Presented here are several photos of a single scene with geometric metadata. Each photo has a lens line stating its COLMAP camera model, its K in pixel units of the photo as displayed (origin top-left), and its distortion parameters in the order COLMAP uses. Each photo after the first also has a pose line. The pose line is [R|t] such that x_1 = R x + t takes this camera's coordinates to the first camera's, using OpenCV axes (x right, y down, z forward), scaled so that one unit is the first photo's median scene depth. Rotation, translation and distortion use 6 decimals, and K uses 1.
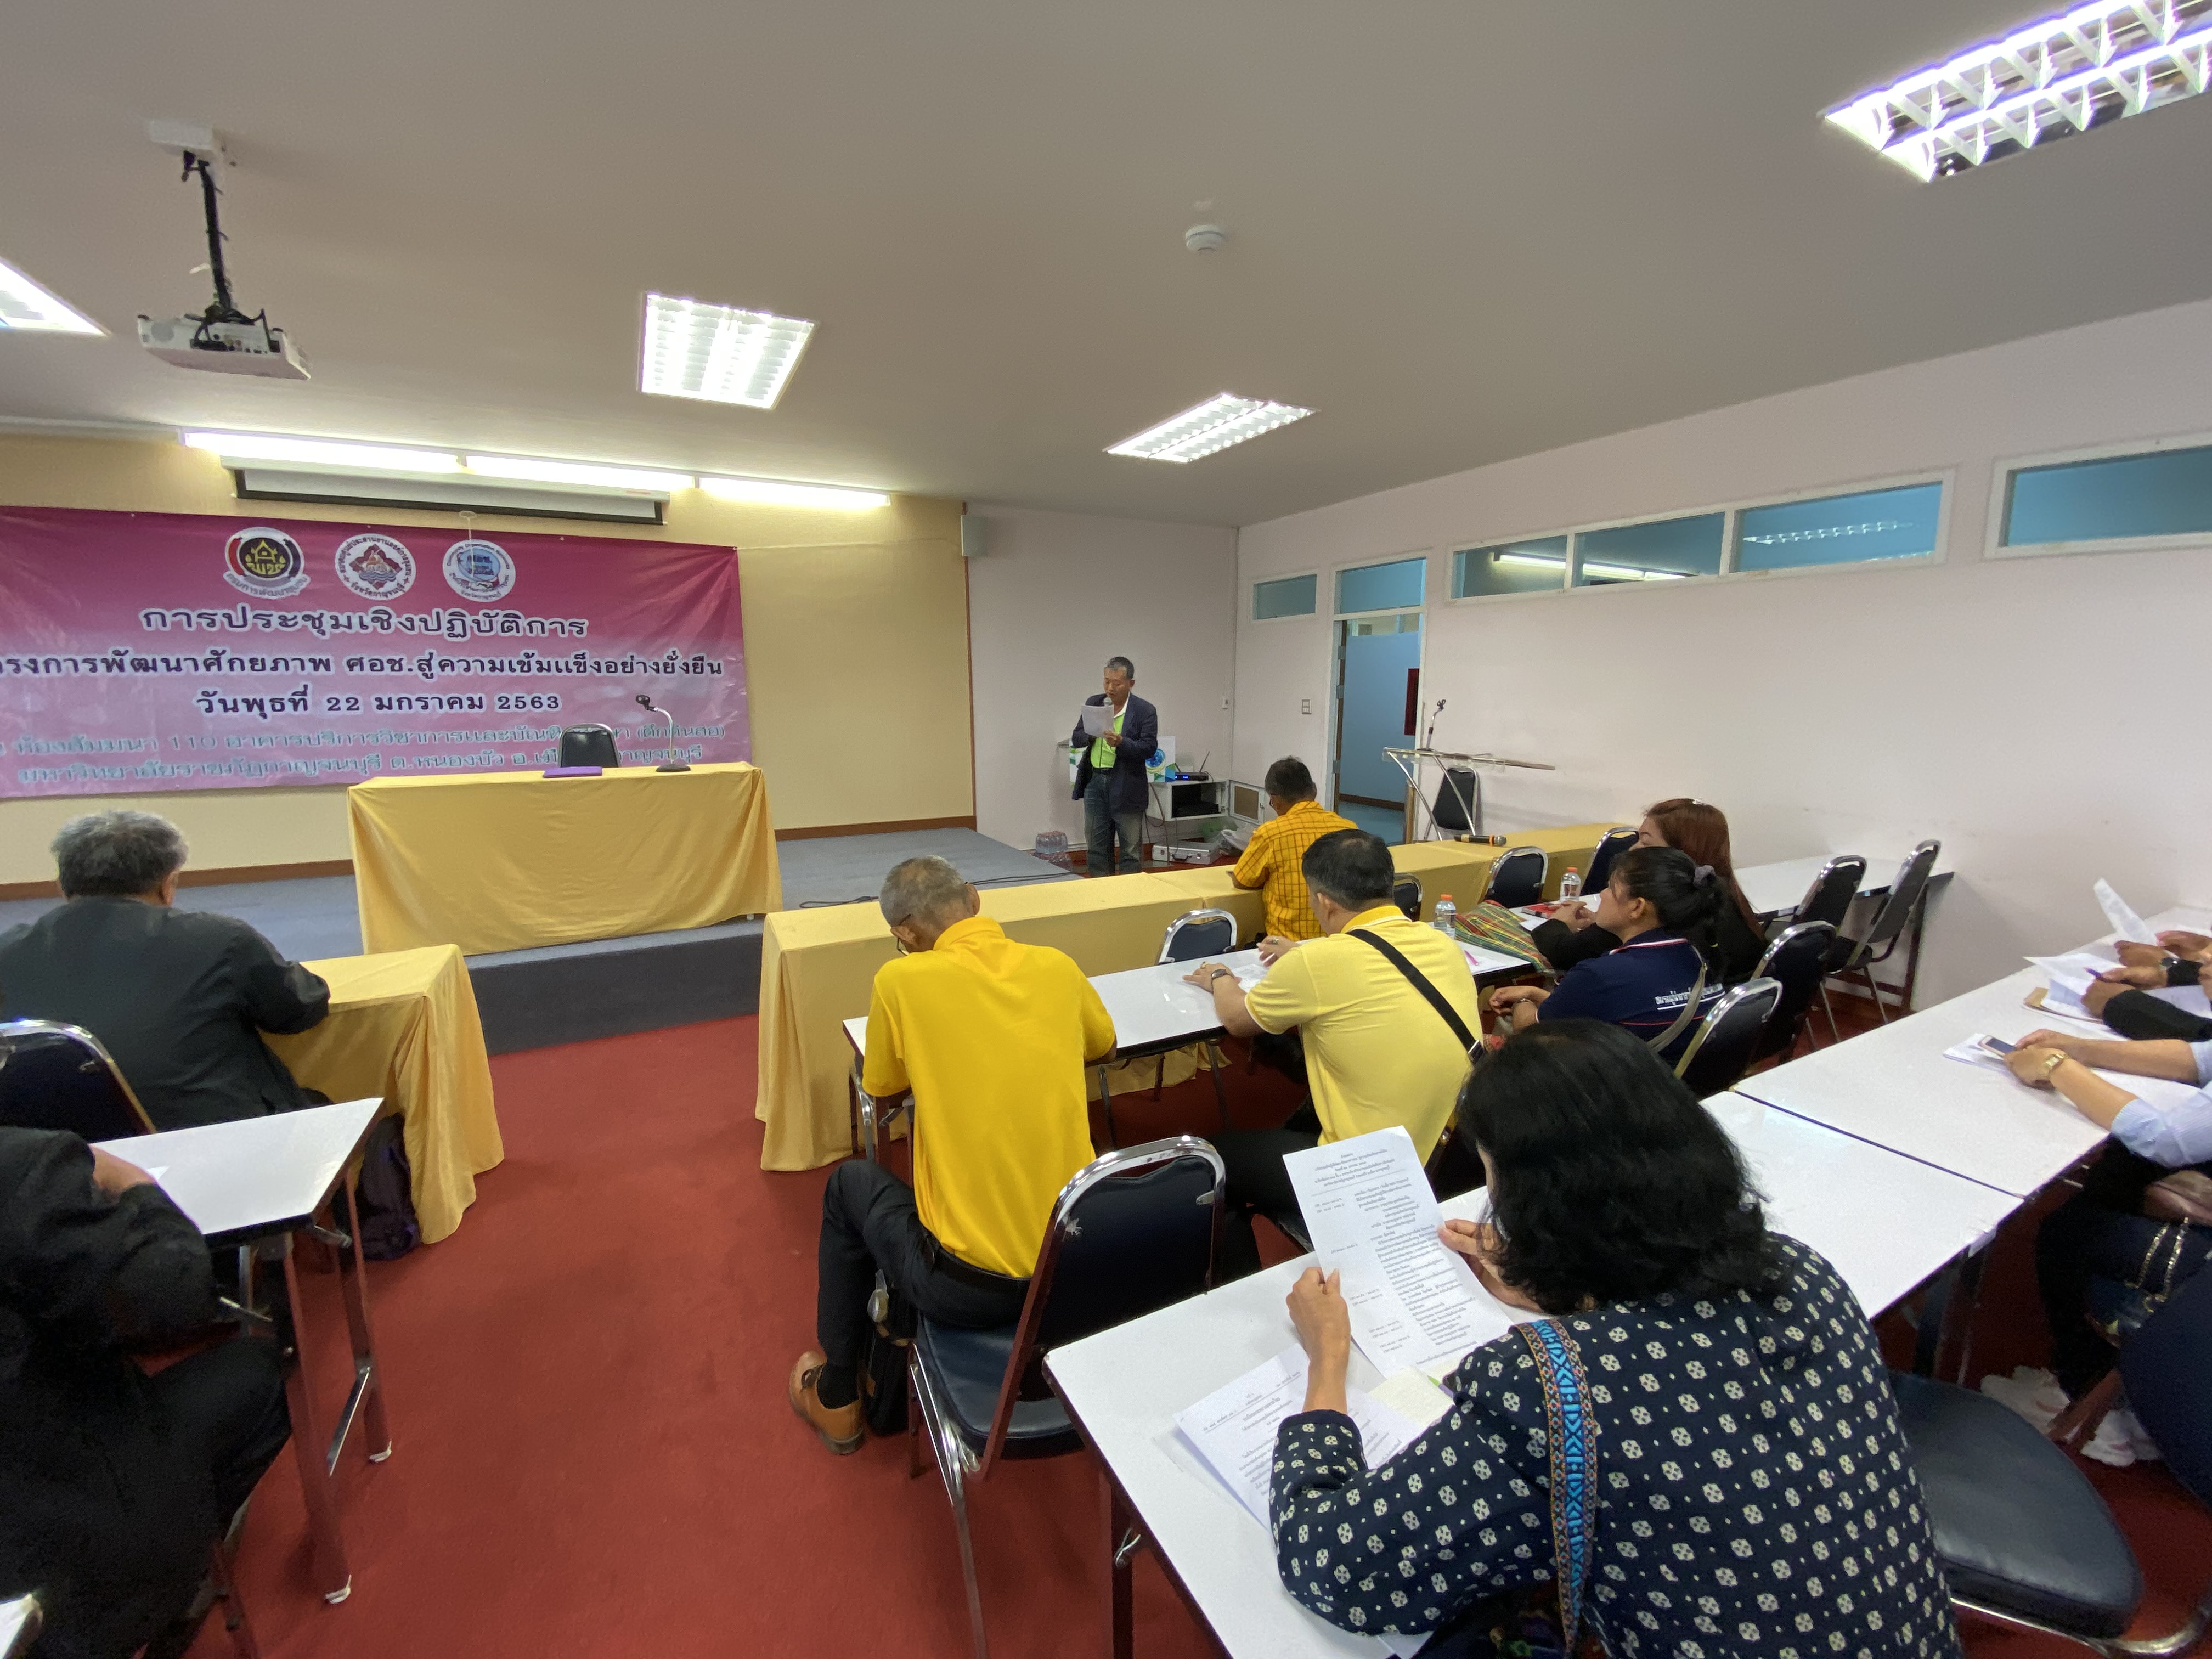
lens RADIAL K [[883.4, 0, 1117.0], [0, 883.4, 828.6], [0, 0, 1]] dist [-0.000444, -0.012223]
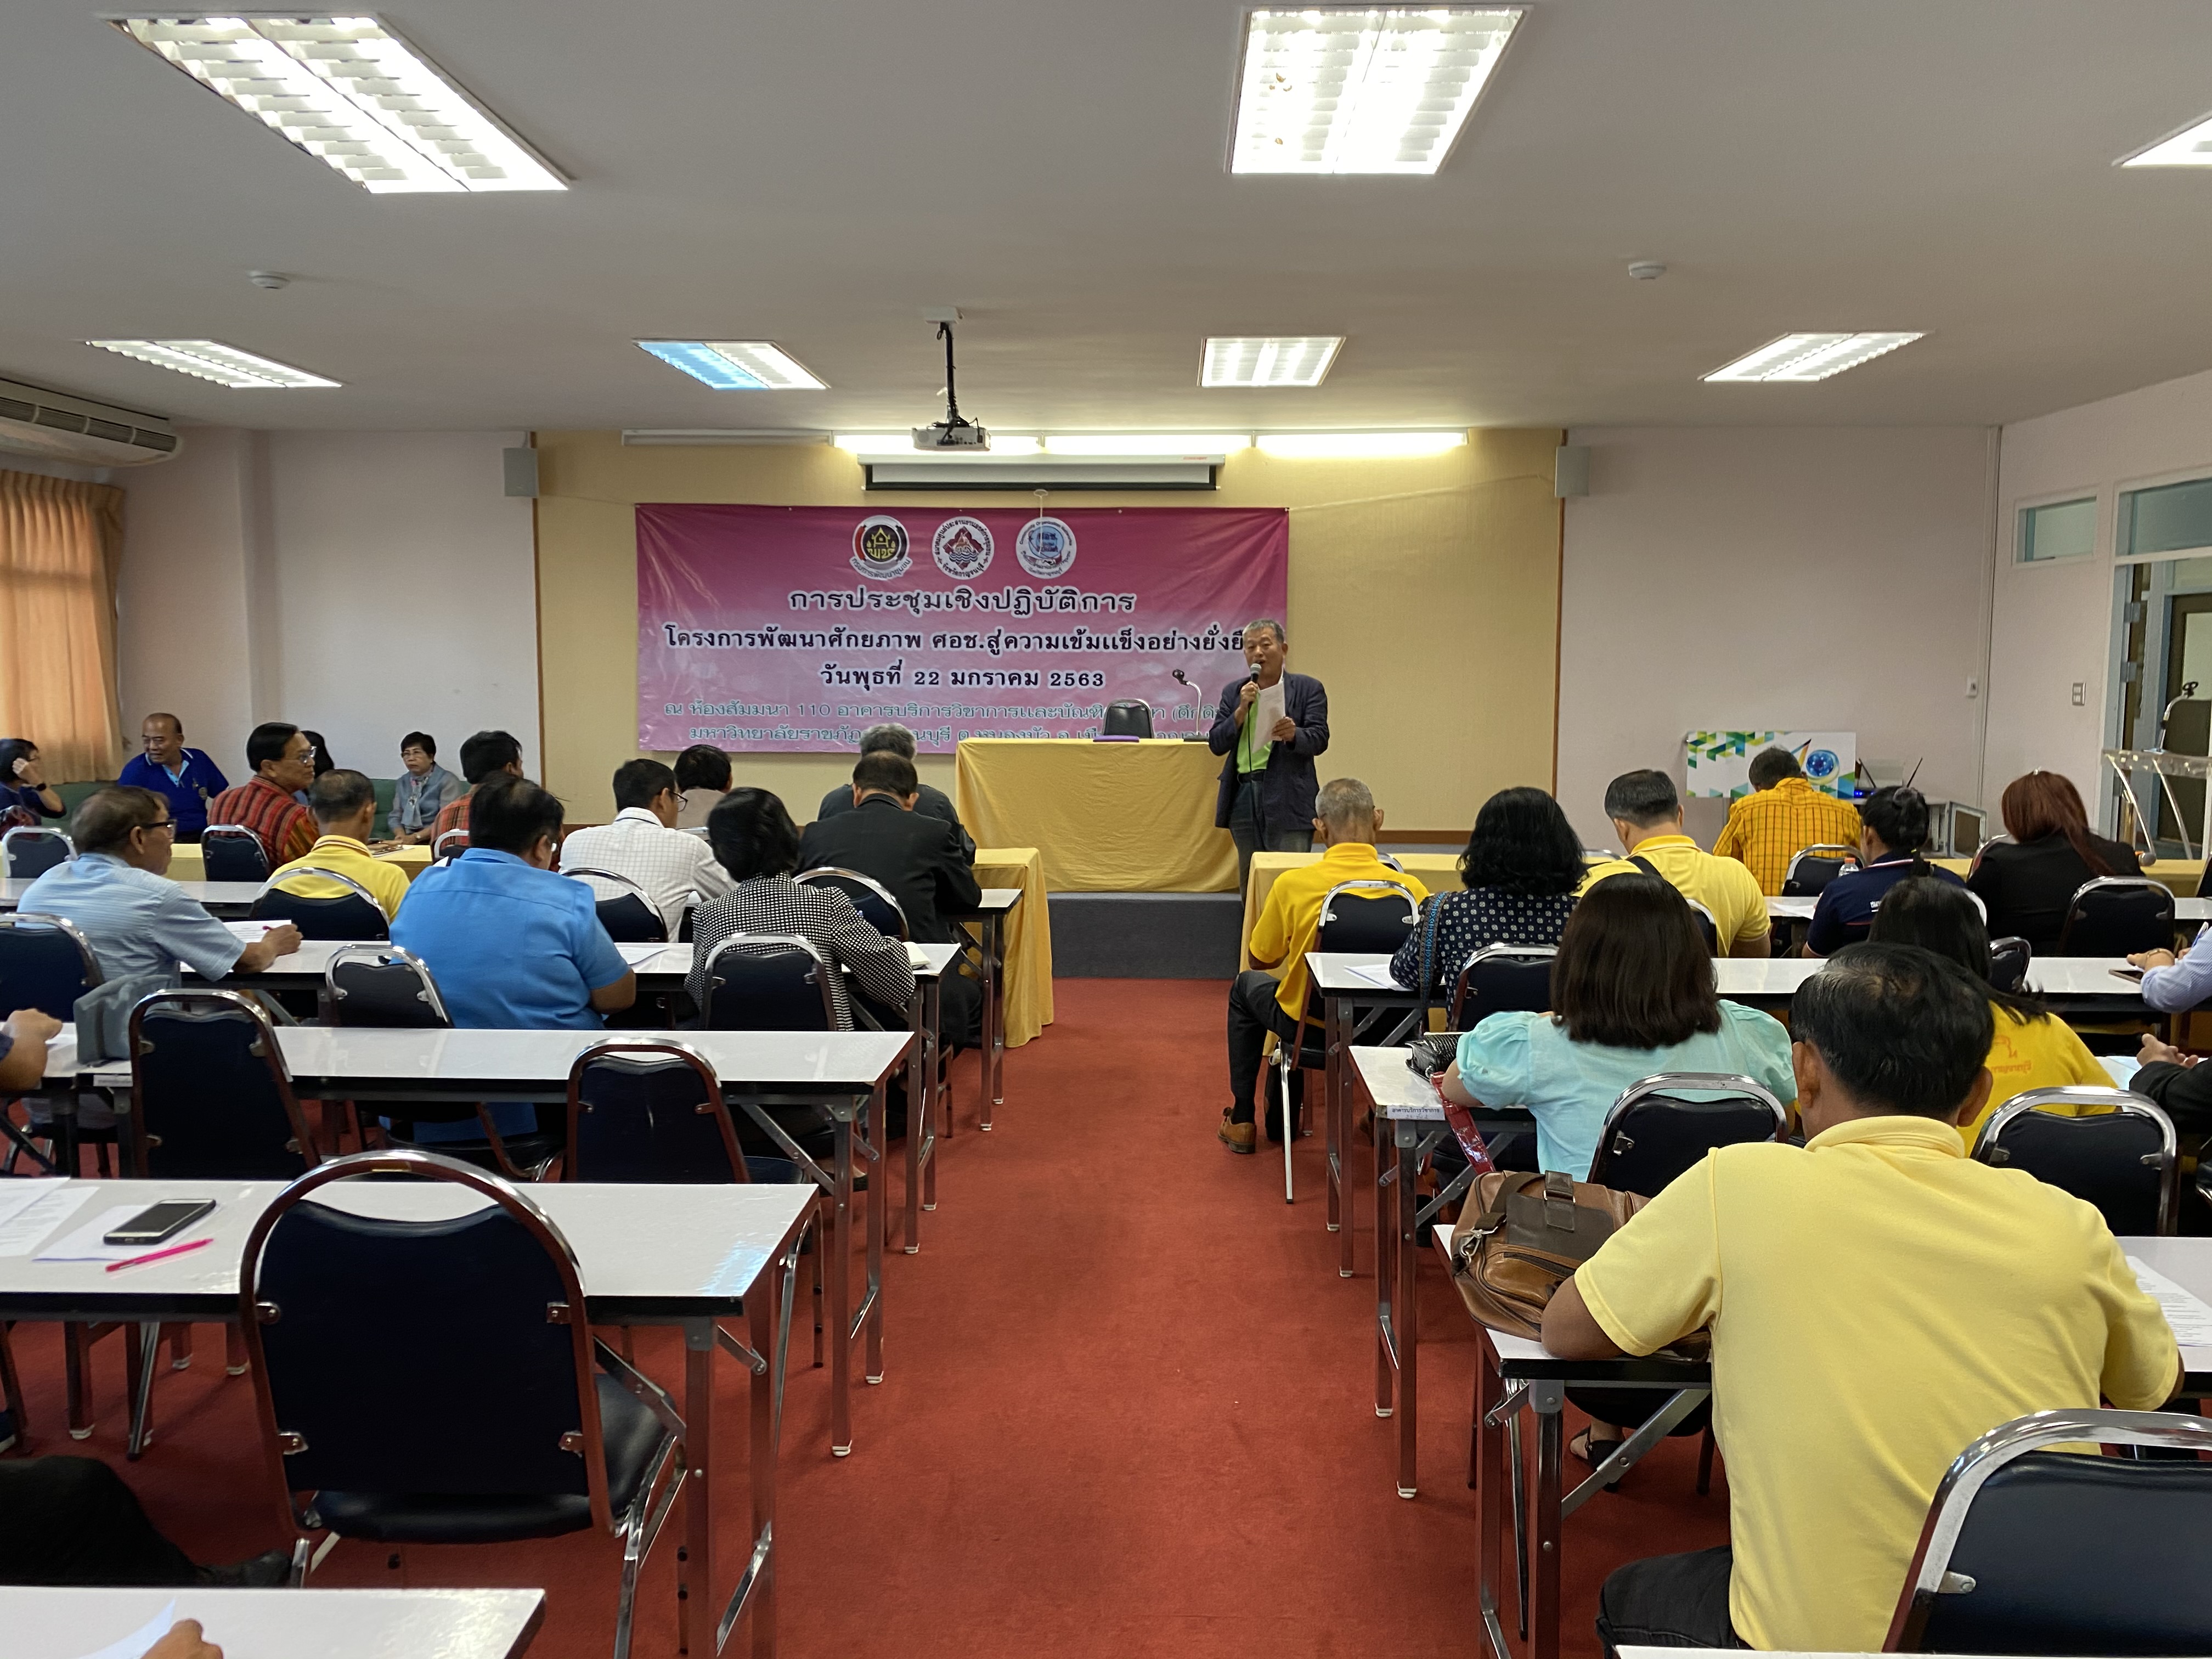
lens RADIAL K [[1683.8, 0, 1115.7], [0, 1683.8, 819.5], [0, 0, 1]] dist [0.068361, -0.094669]
pose [[0.861340, 0.049155, -0.505645, 0.348739], [-0.084886, 0.995241, -0.047849, 0.105539], [0.500887, 0.084136, 0.861414, -0.623351]]
